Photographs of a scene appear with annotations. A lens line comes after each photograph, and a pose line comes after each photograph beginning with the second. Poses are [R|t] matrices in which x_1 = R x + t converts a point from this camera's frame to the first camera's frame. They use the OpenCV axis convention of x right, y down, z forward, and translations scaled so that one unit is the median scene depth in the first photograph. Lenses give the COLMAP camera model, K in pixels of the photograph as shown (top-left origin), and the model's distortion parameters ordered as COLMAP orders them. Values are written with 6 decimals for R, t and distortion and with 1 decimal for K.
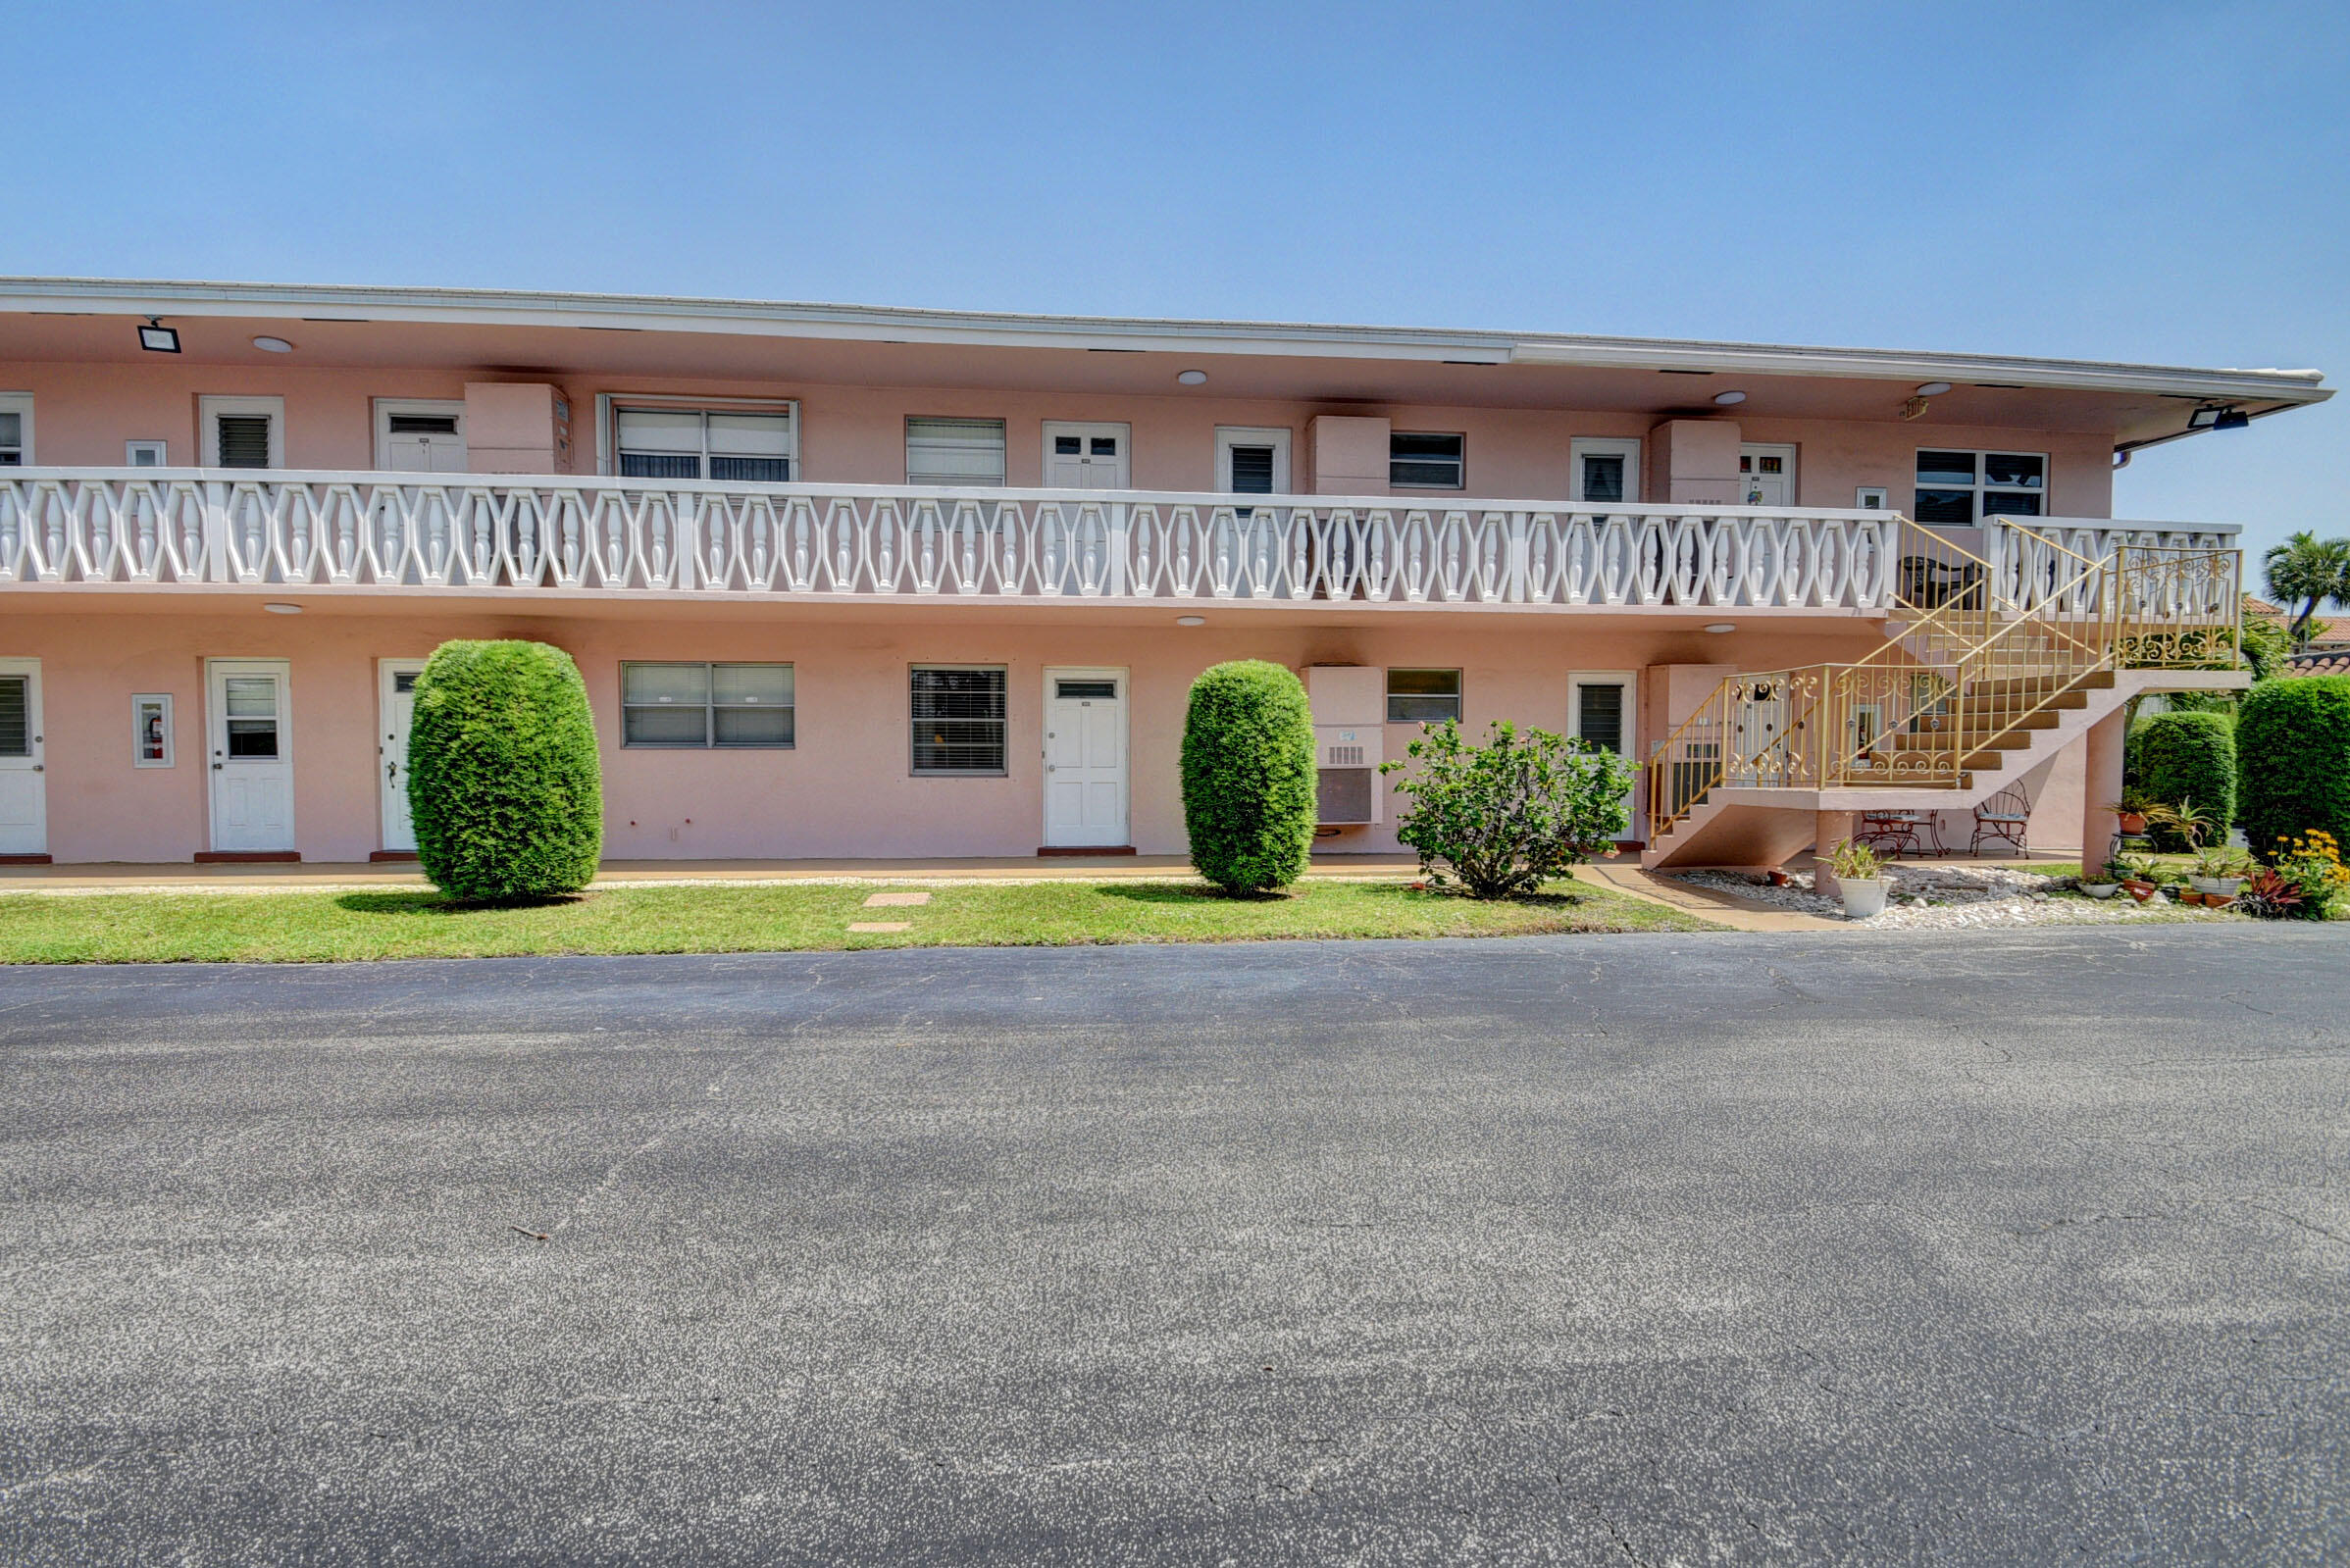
lens RADIAL K [[1027.9, 0, 1138.1], [0, 1027.9, 799.3], [0, 0, 1]] dist [0.016313, -0.021182]
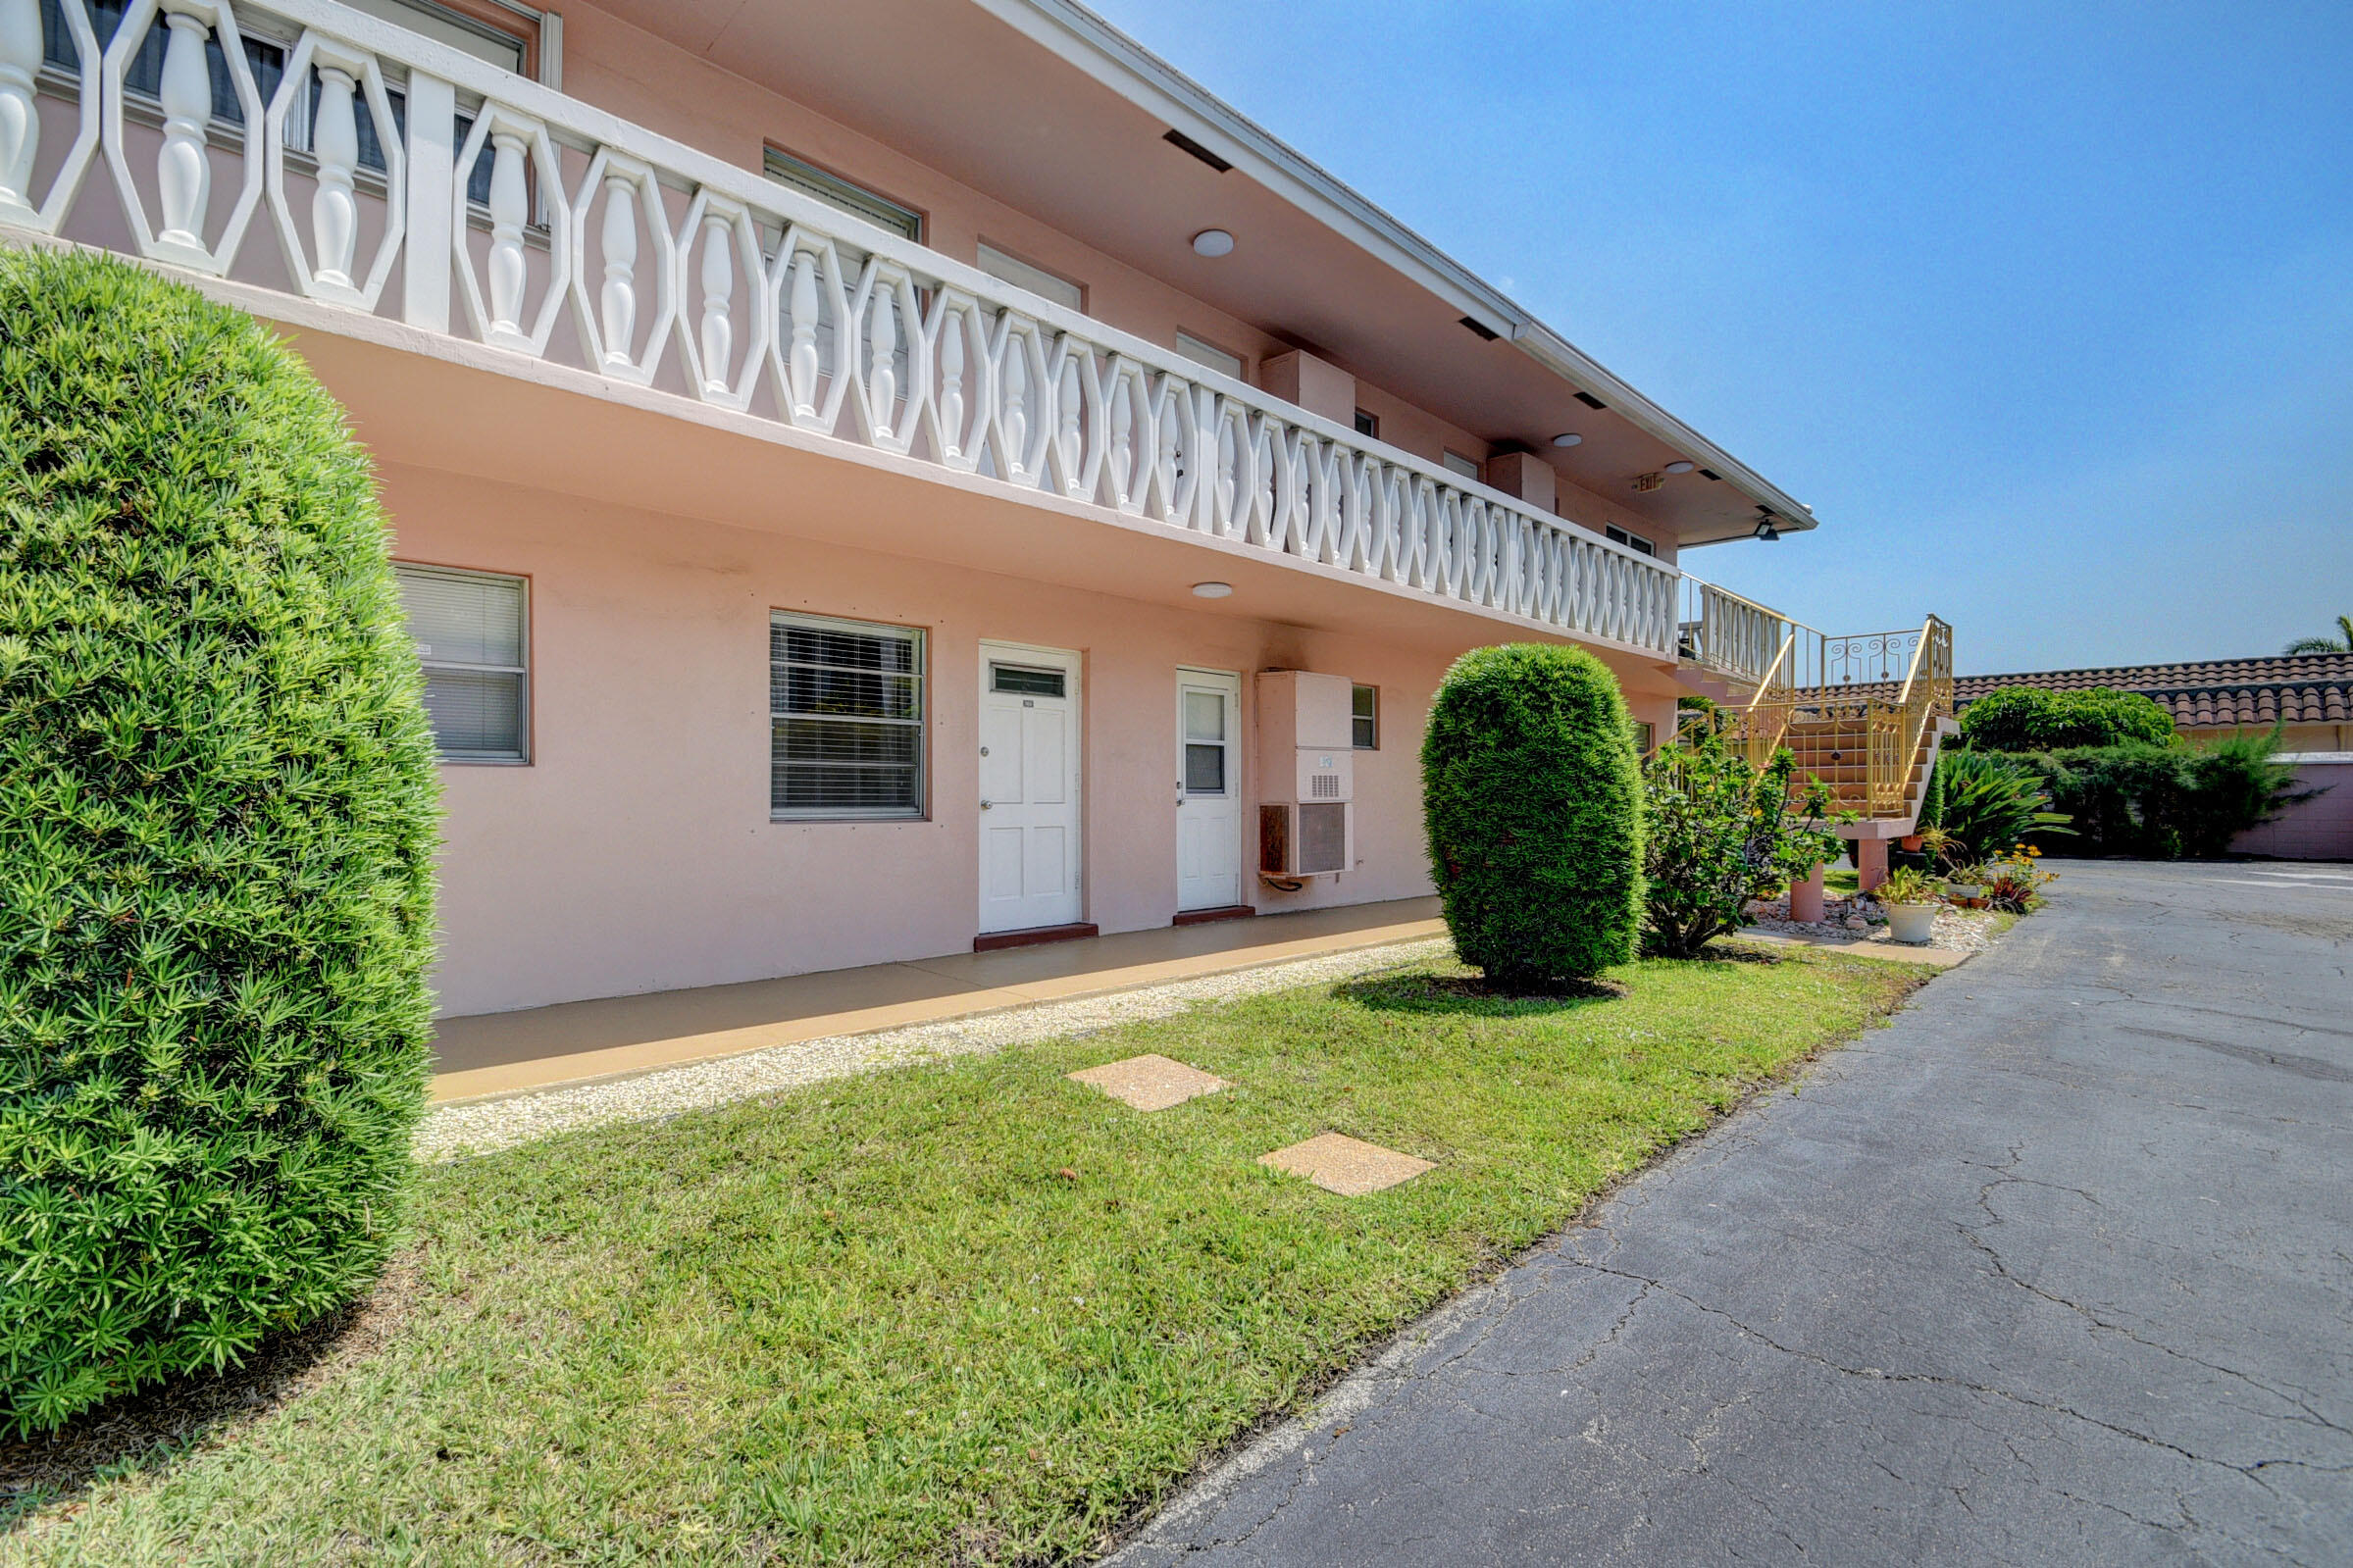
lens RADIAL K [[1029.2, 0, 1139.5], [0, 1029.2, 799.3], [0, 0, 1]] dist [0.016313, -0.021182]
pose [[0.793013, -0.001635, 0.609202, -0.395454], [0.024887, 0.999249, -0.029714, -0.013342], [-0.608696, 0.038725, 0.792458, 0.470003]]
